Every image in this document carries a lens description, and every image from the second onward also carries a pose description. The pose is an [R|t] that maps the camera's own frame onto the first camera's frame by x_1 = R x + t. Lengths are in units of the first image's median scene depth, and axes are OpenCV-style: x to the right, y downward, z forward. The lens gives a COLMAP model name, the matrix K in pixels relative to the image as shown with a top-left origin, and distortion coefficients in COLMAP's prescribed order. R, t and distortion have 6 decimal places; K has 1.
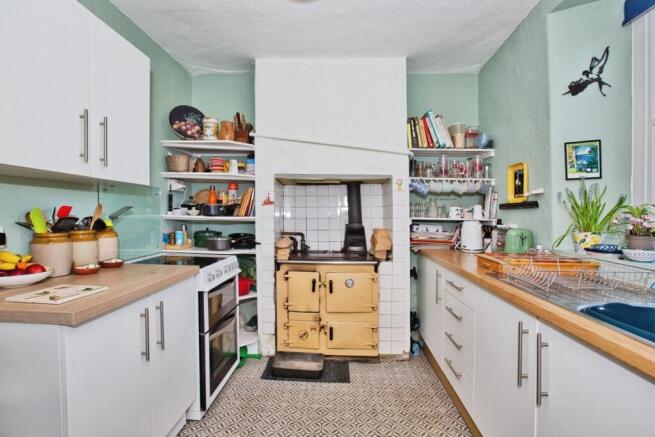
lens RADIAL K [[306.3, 0, 330.5], [0, 306.3, 203.2], [0, 0, 1]] dist [-0.056604, 0.022877]
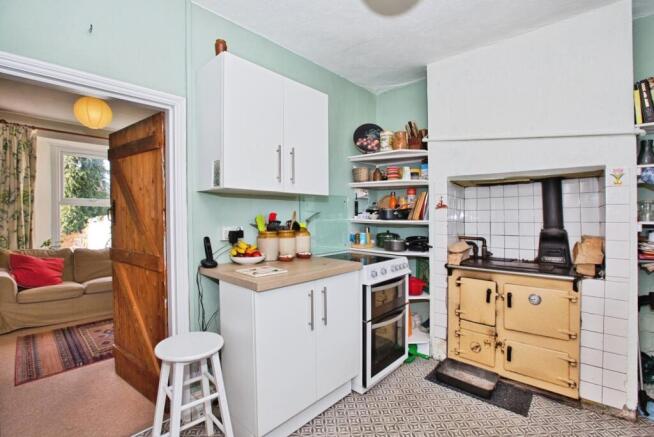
lens RADIAL K [[305.8, 0, 330.0], [0, 305.8, 203.3], [0, 0, 1]] dist [-0.056604, 0.022877]
pose [[0.776224, -0.031990, -0.629646, 0.147910], [0.025489, 0.999488, -0.019358, -0.001435], [0.629942, -0.001023, 0.776641, 0.004880]]
